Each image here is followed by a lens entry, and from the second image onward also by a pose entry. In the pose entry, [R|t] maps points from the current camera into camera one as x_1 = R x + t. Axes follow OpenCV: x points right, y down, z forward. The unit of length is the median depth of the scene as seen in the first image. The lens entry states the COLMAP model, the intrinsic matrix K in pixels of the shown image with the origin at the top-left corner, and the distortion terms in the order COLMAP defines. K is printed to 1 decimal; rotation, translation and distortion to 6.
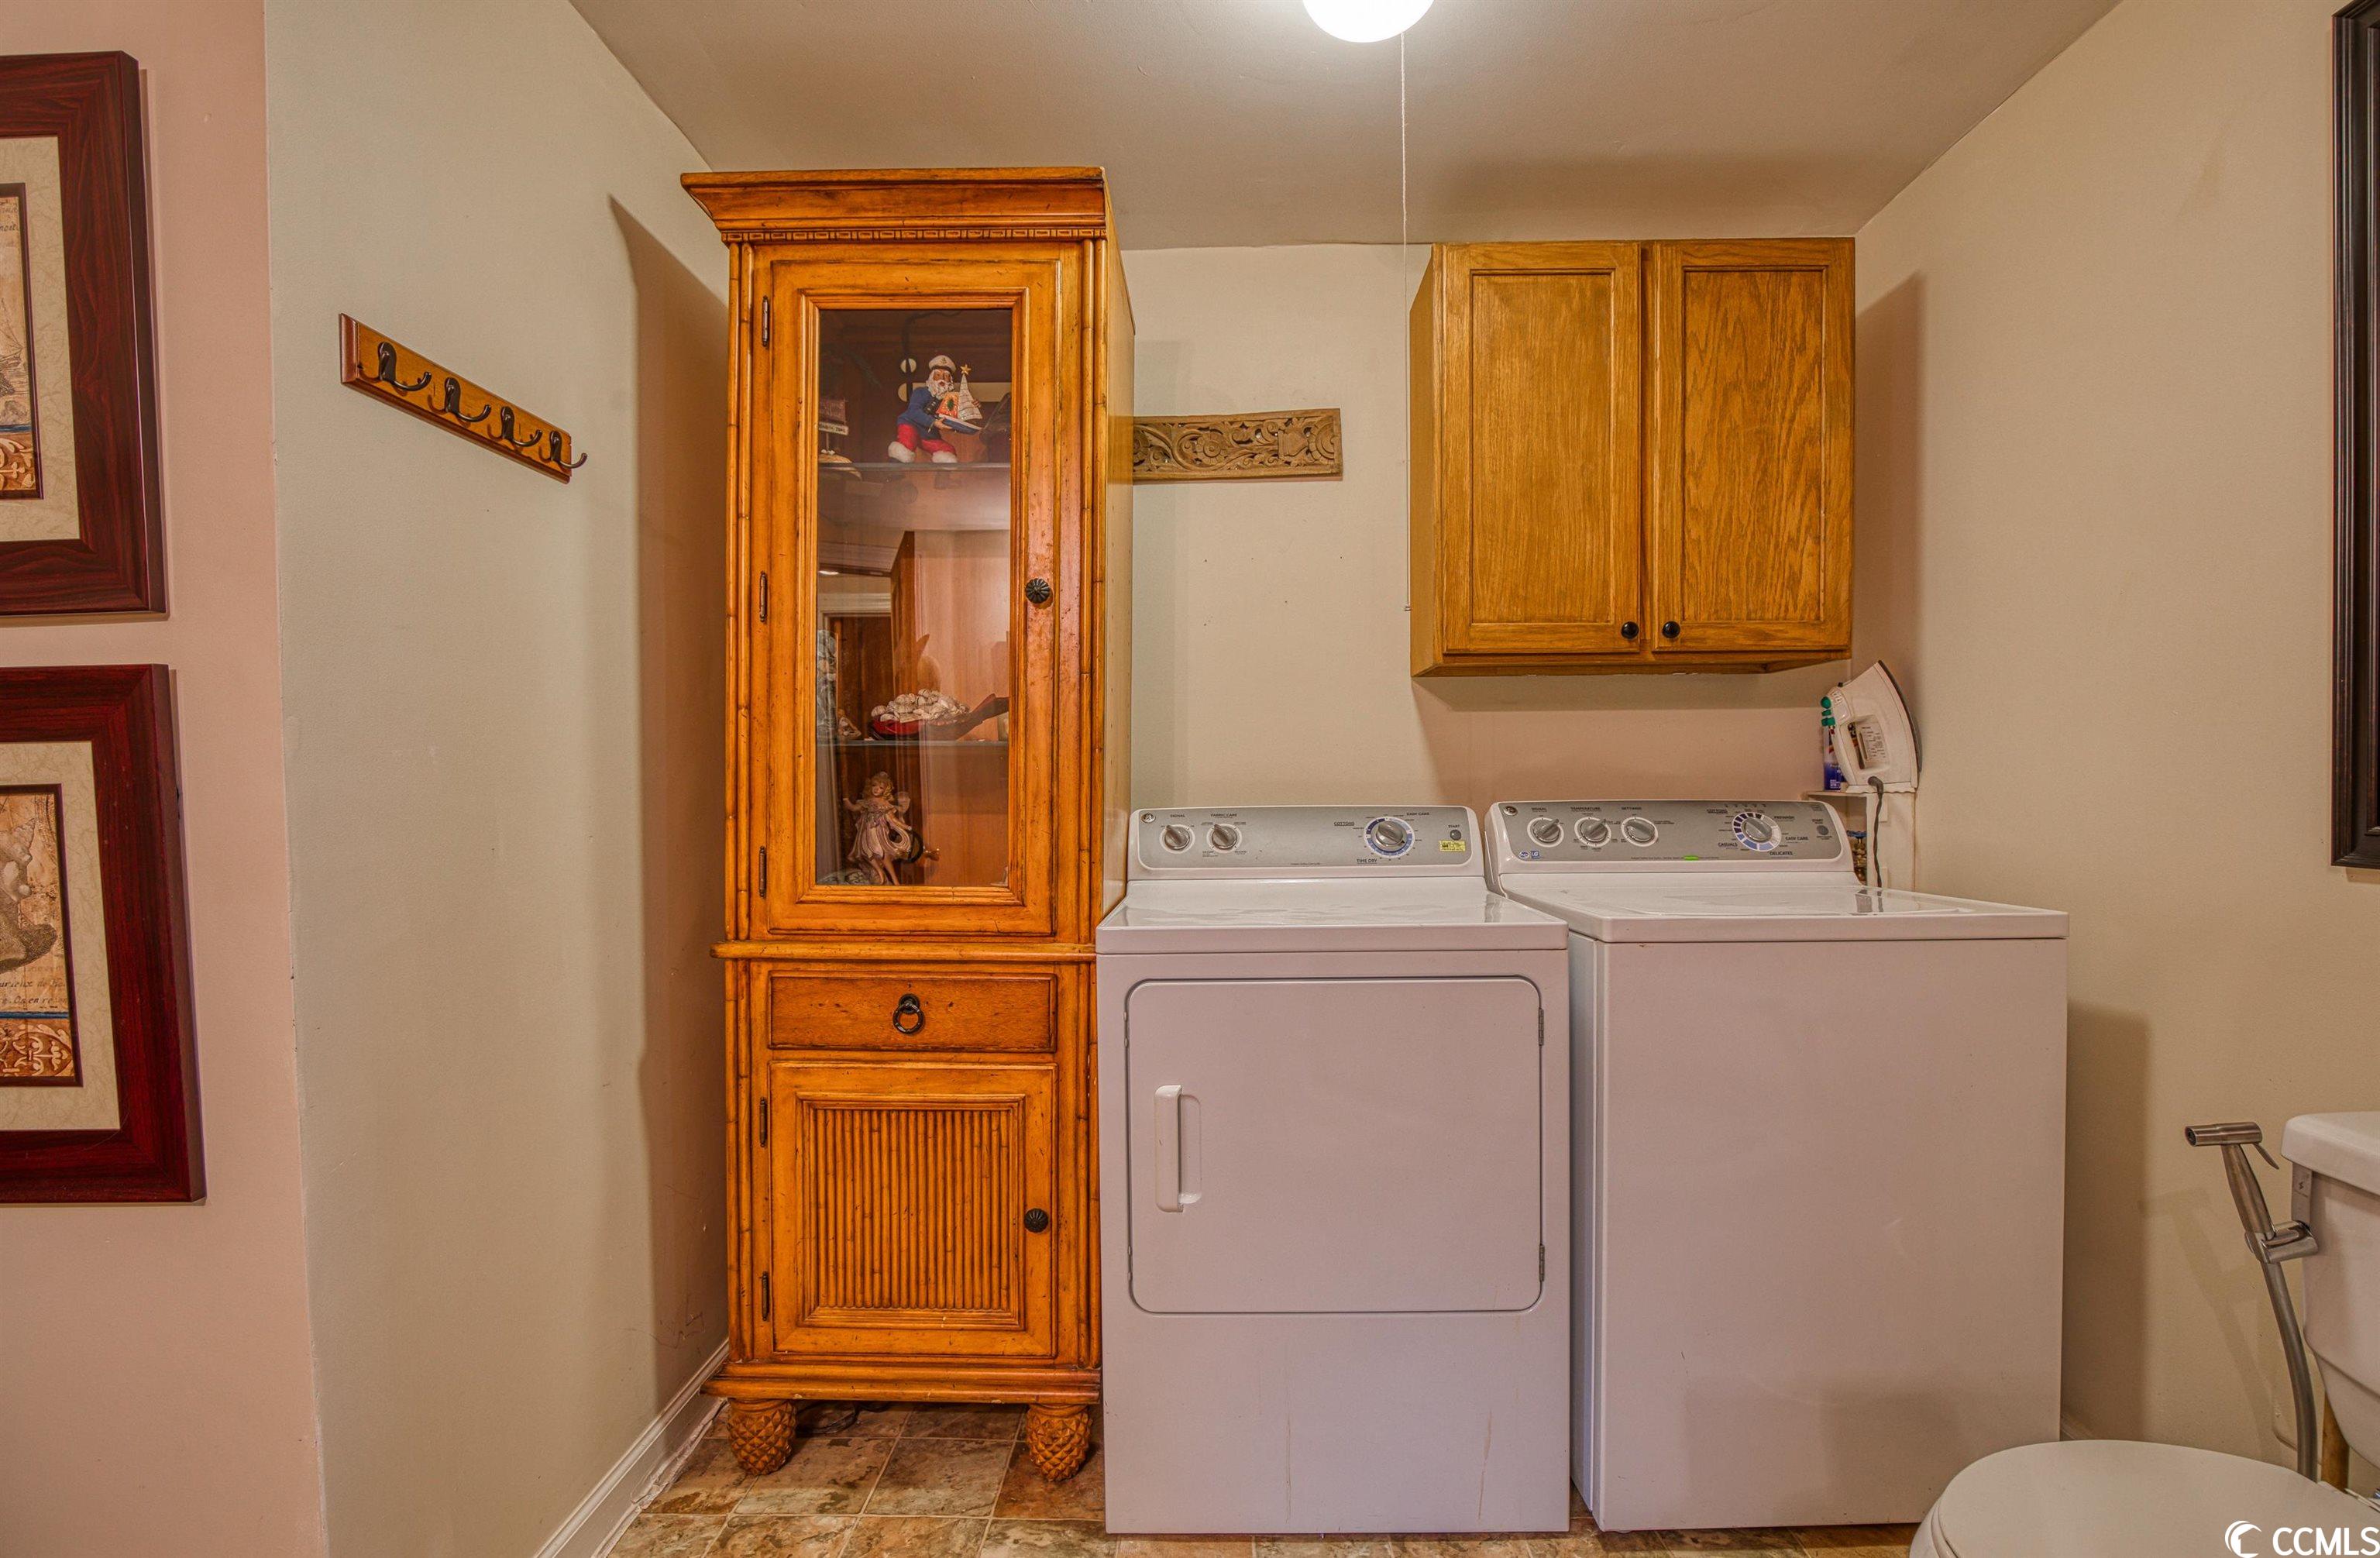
lens RADIAL K [[1096.0, 0, 1202.6], [0, 1096.0, 813.0], [0, 0, 1]] dist [-0.022640, 0.003771]
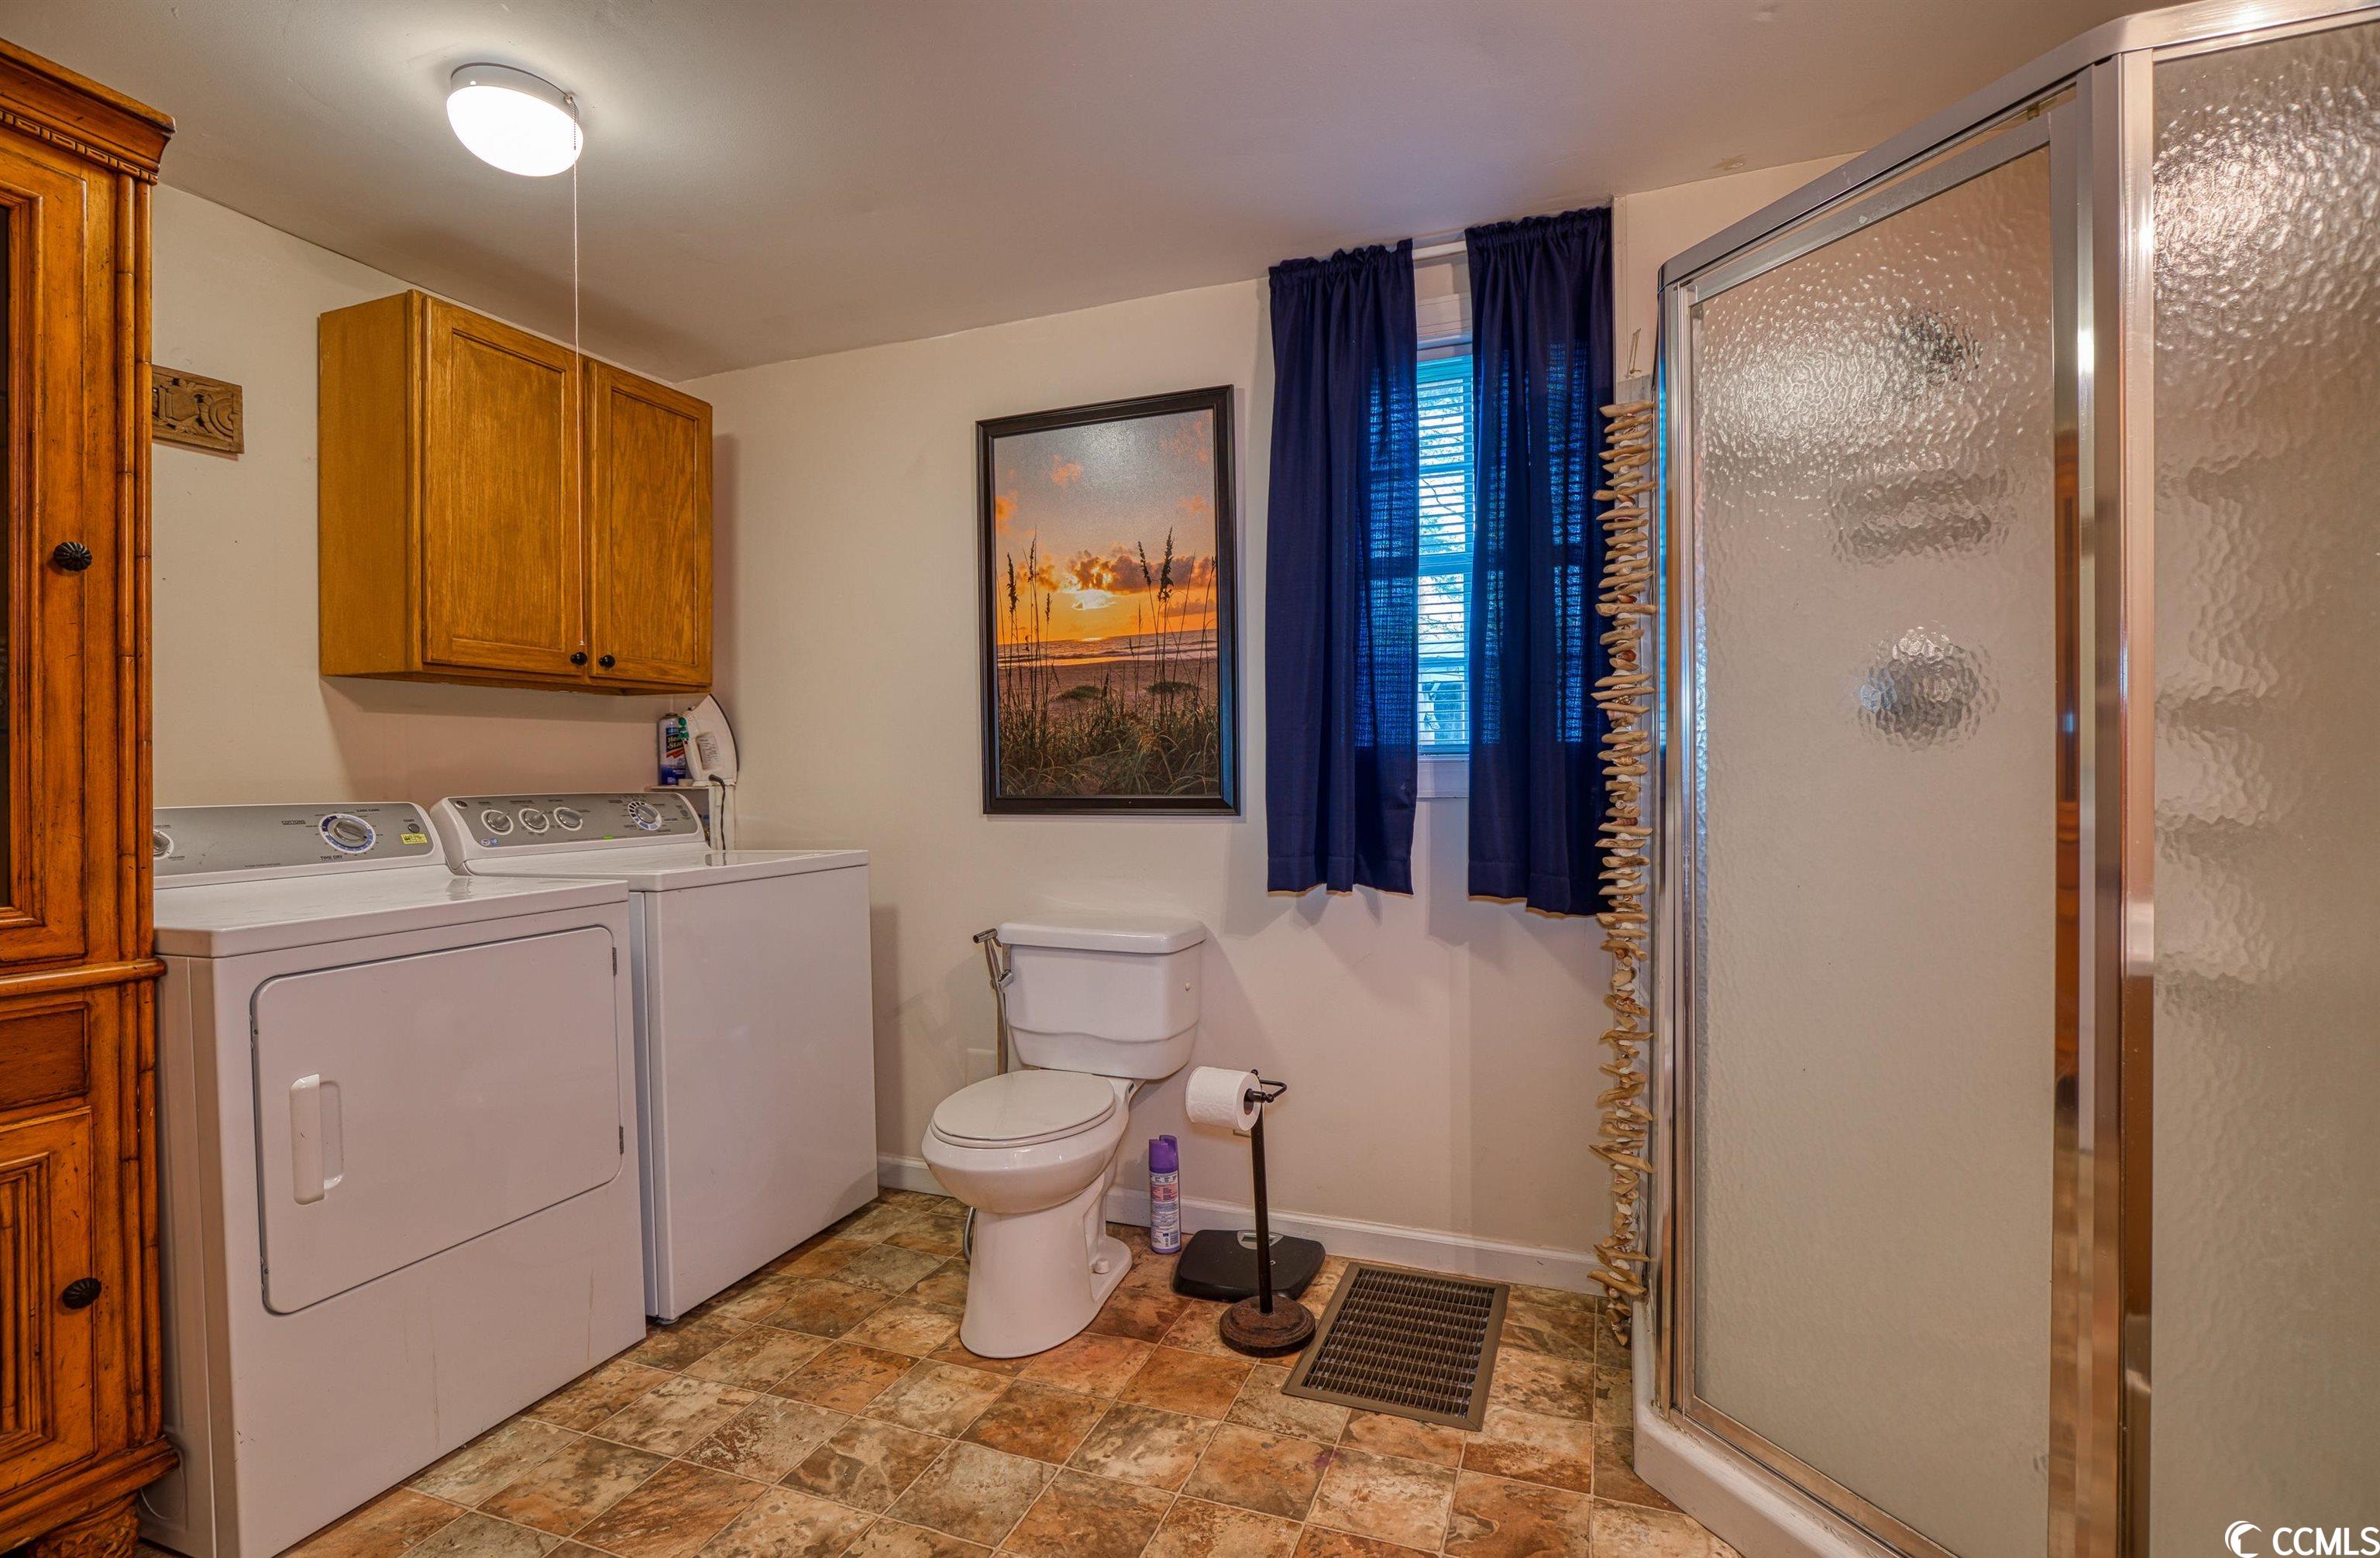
lens RADIAL K [[1096.0, 0, 1191.6], [0, 1096.0, 782.2], [0, 0, 1]] dist [-0.022640, 0.003771]
pose [[0.346962, -0.004869, 0.937867, -0.545303], [0.035720, 0.999330, -0.008026, 0.011341], [-0.937199, 0.036285, 0.346903, -0.096883]]
